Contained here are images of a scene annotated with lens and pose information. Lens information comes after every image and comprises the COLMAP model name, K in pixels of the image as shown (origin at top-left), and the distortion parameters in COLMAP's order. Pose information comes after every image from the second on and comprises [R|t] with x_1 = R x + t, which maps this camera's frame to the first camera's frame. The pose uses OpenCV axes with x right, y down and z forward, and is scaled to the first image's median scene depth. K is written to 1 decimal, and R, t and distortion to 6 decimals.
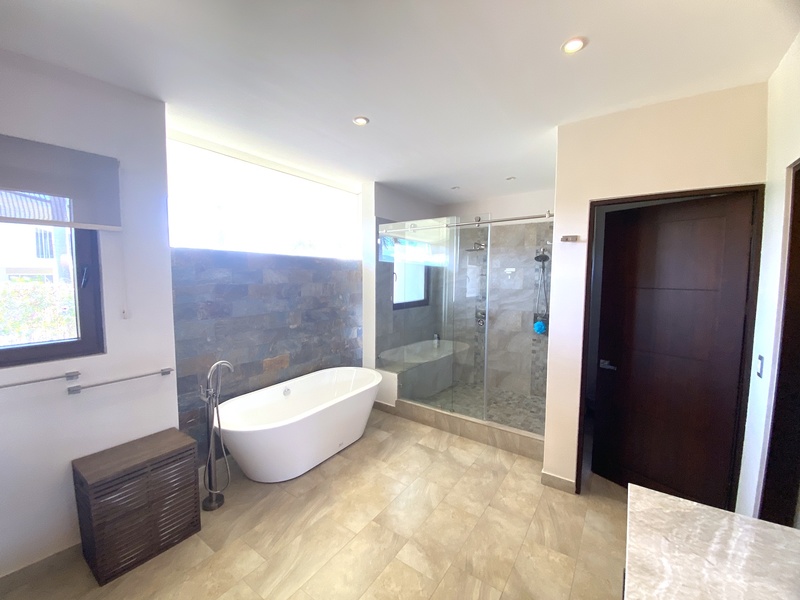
lens RADIAL K [[323.7, 0, 402.2], [0, 323.7, 299.2], [0, 0, 1]] dist [-0.012957, -0.004879]
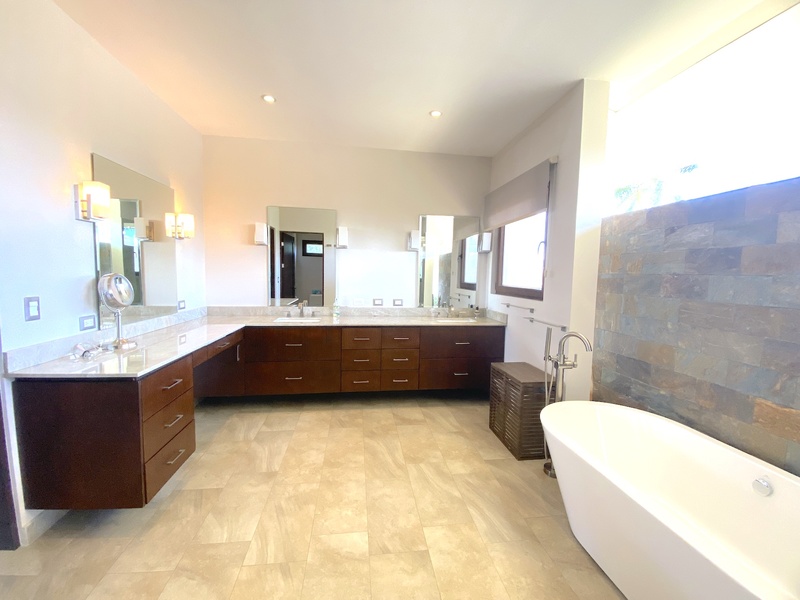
lens RADIAL K [[323.7, 0, 401.8], [0, 323.7, 299.9], [0, 0, 1]] dist [-0.012957, -0.004879]
pose [[-0.732677, 0.032732, -0.679789, 0.422699], [-0.077083, 0.988424, 0.130673, 0.023341], [0.676197, 0.148141, -0.721673, 1.365208]]
